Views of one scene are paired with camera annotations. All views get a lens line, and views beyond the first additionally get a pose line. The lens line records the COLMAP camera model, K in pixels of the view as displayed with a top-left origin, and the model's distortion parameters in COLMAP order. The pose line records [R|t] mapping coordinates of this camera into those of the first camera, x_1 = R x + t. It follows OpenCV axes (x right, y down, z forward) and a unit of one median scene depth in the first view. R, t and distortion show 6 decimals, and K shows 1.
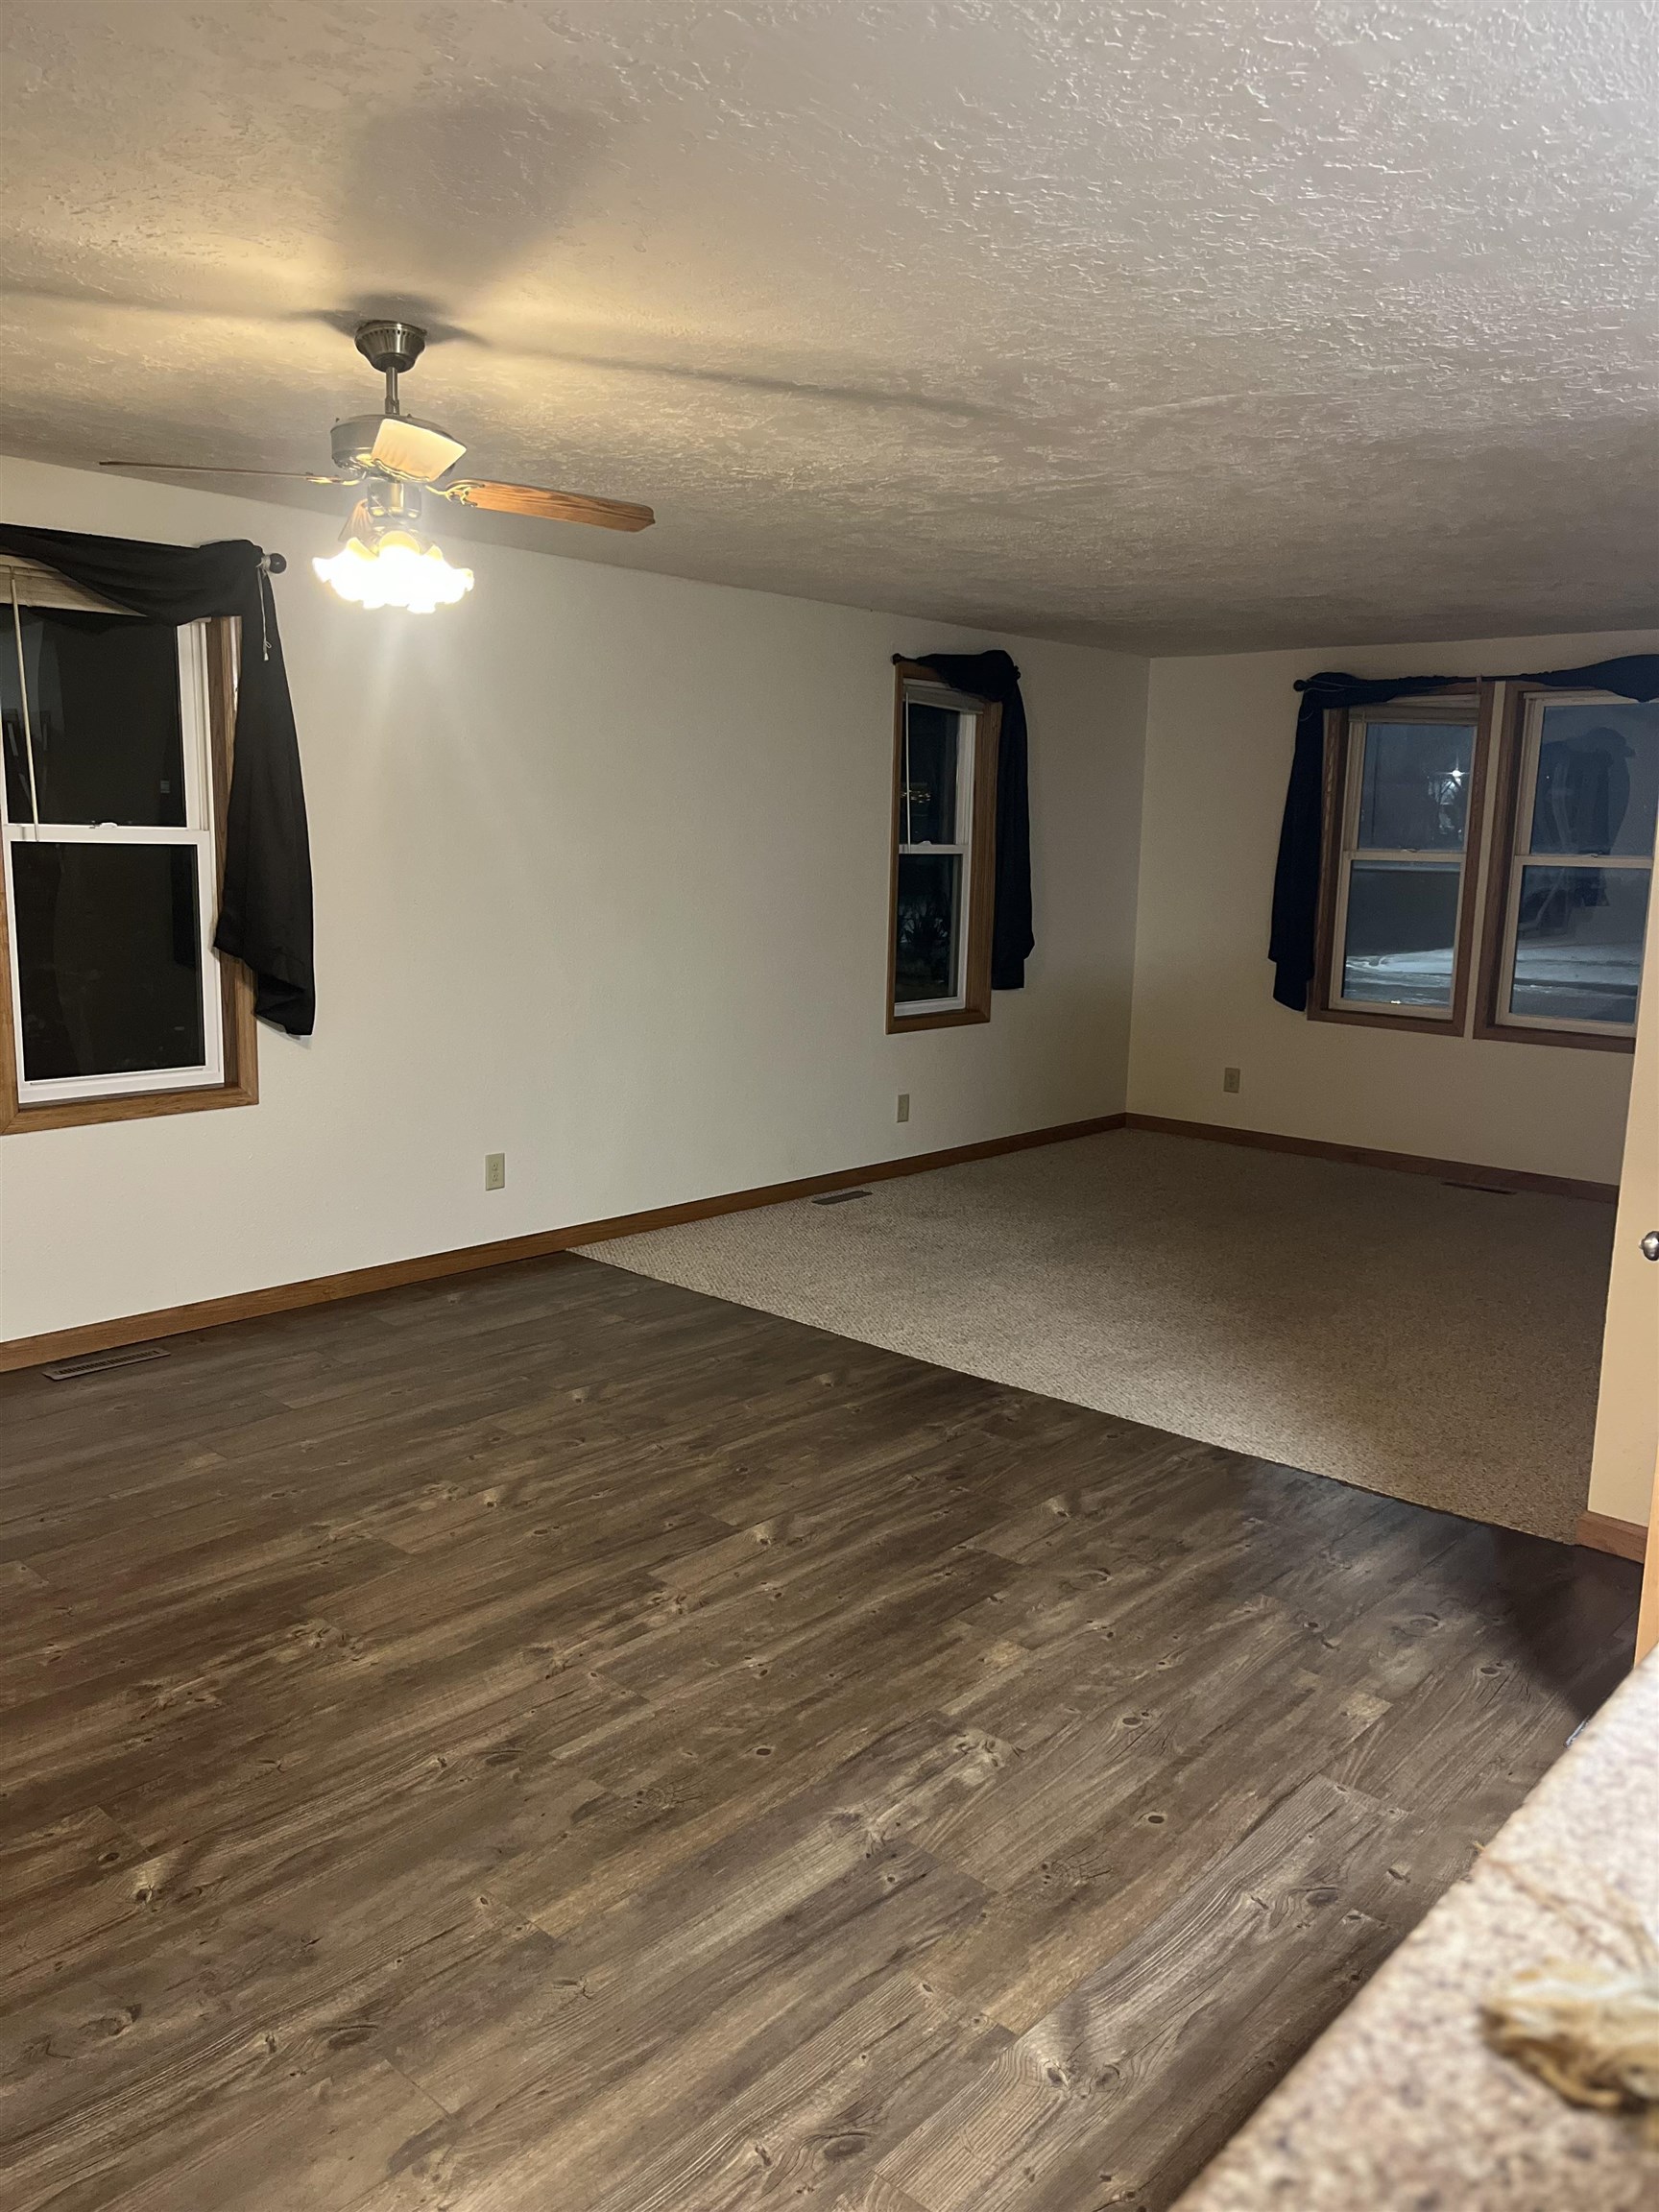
lens RADIAL K [[1627.8, 0, 832.8], [0, 1627.8, 1117.3], [0, 0, 1]] dist [-0.009203, -0.008241]
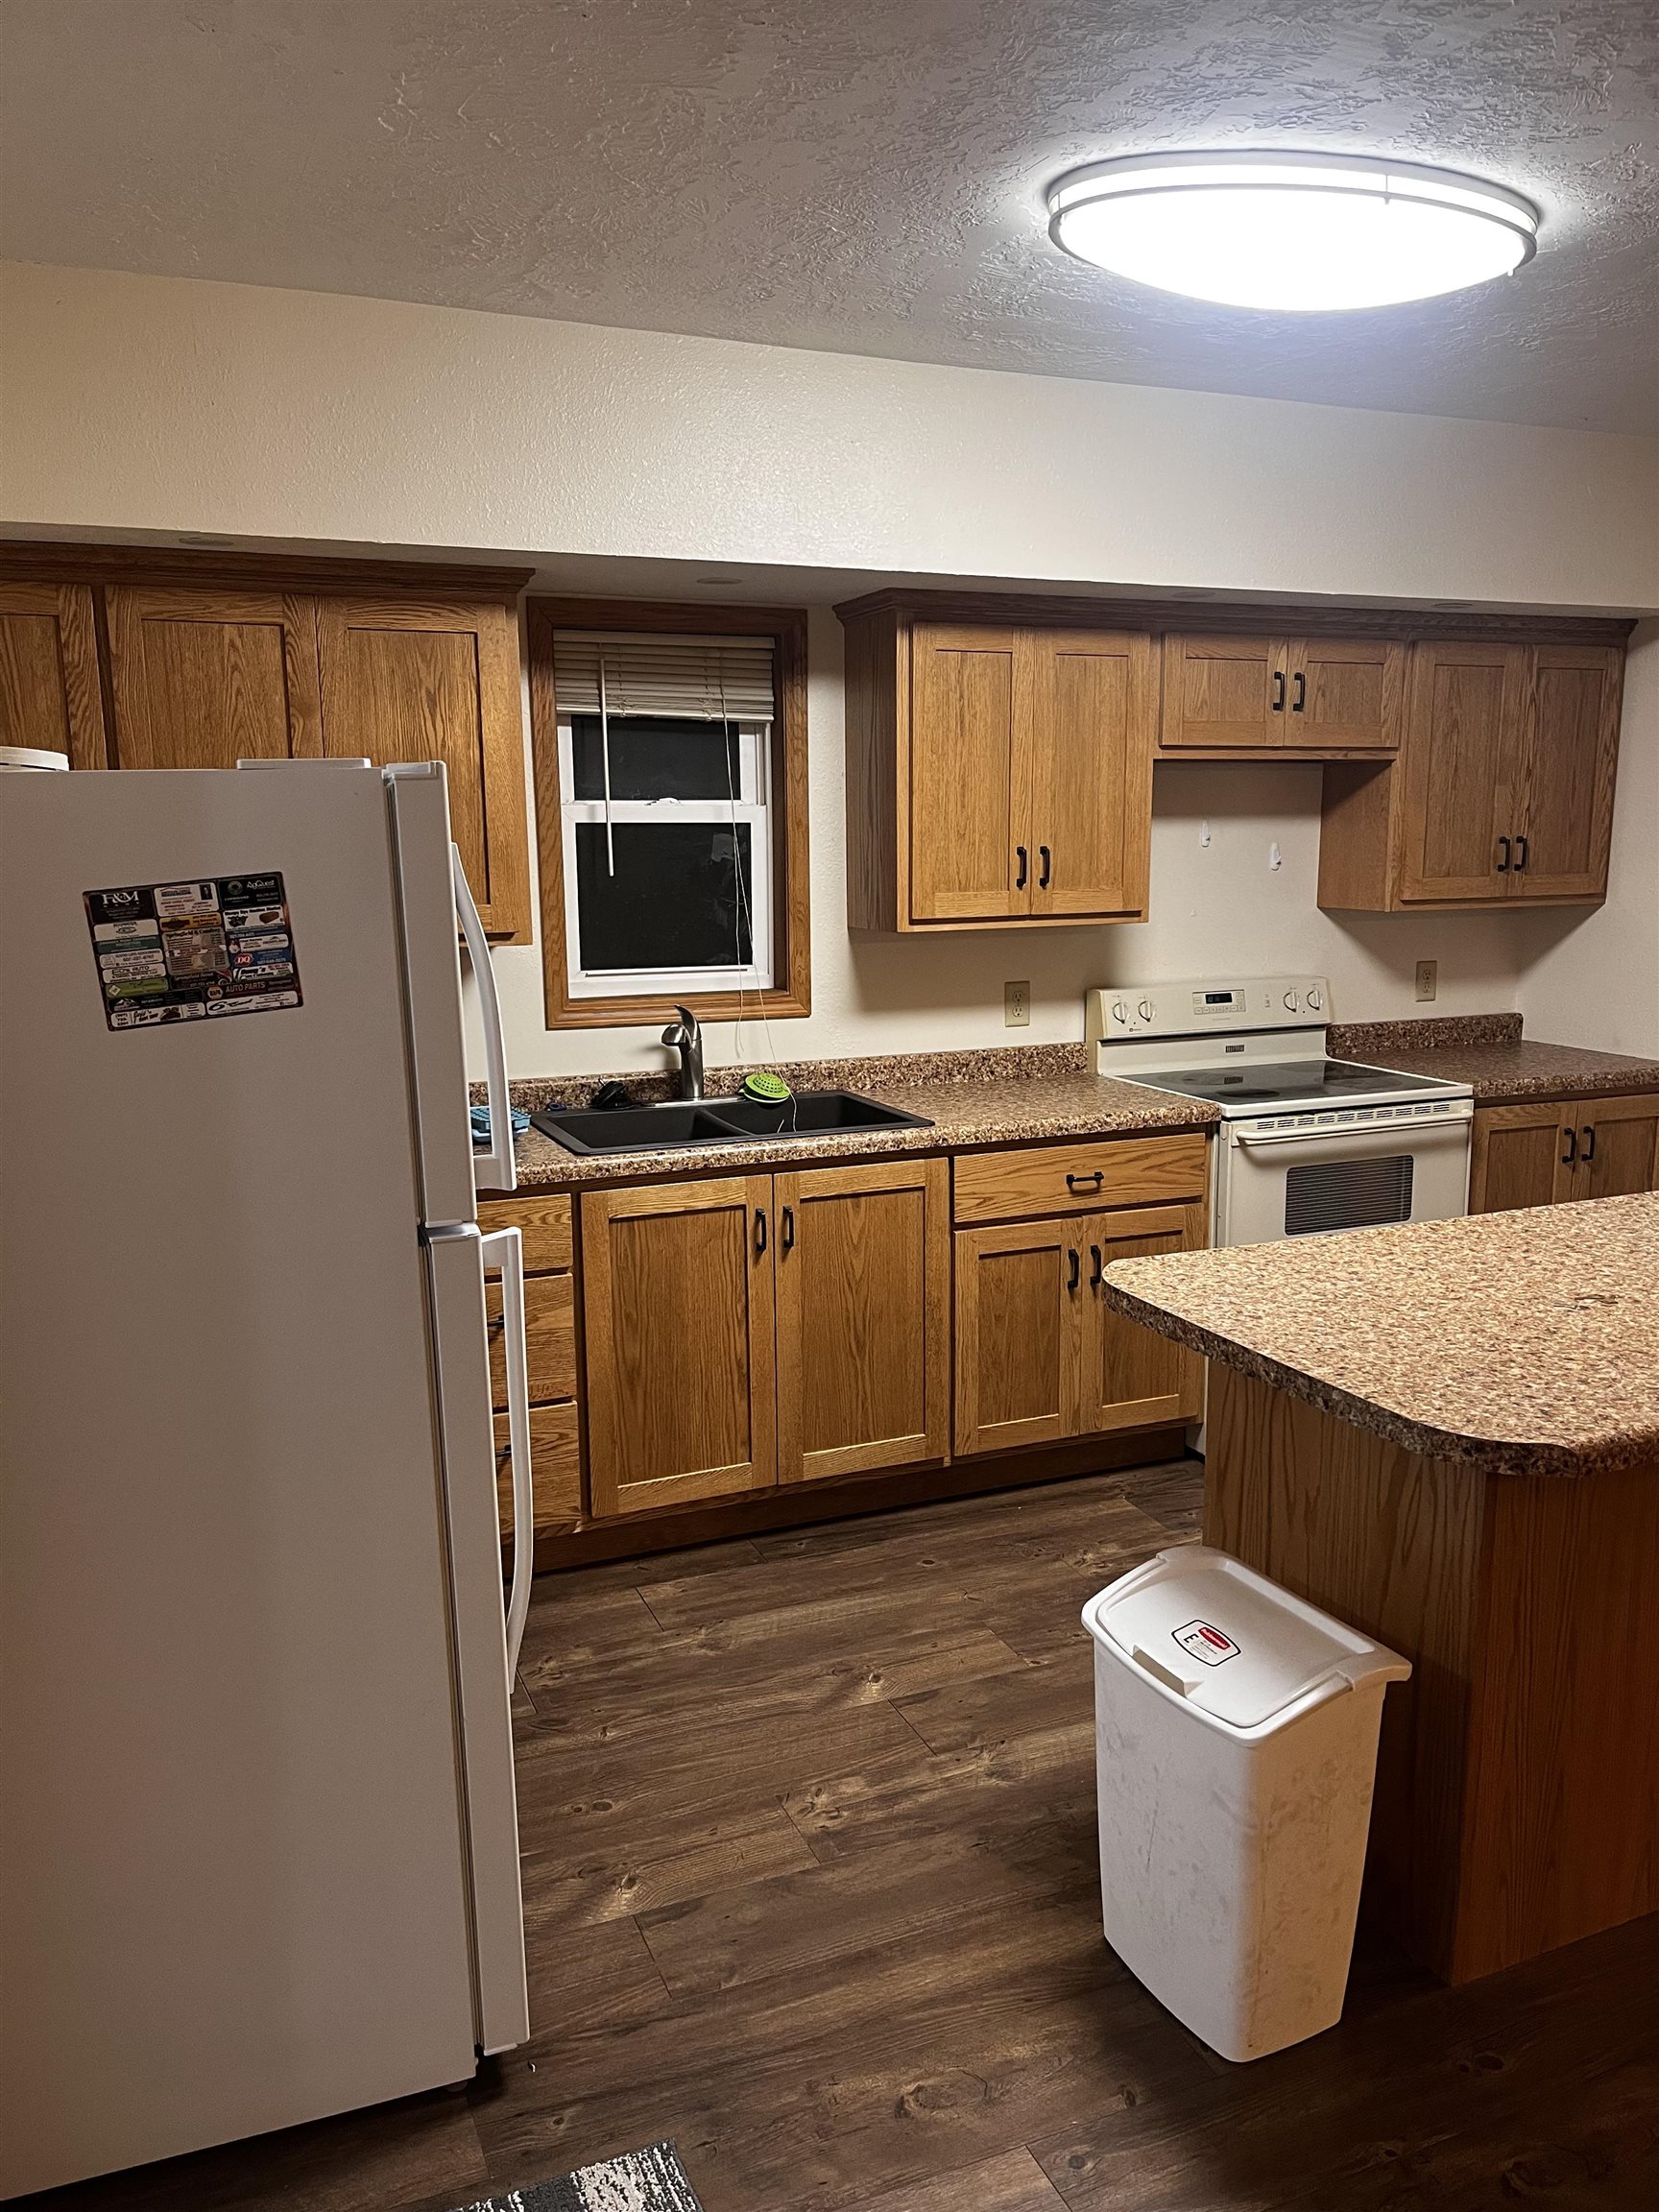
lens RADIAL K [[1627.8, 0, 852.2], [0, 1627.8, 1104.4], [0, 0, 1]] dist [-0.009203, -0.008241]
pose [[-0.909441, -0.086710, 0.406692, -0.420696], [0.064100, 0.937096, 0.343136, -0.294567], [-0.410863, 0.338131, -0.846675, 1.618701]]
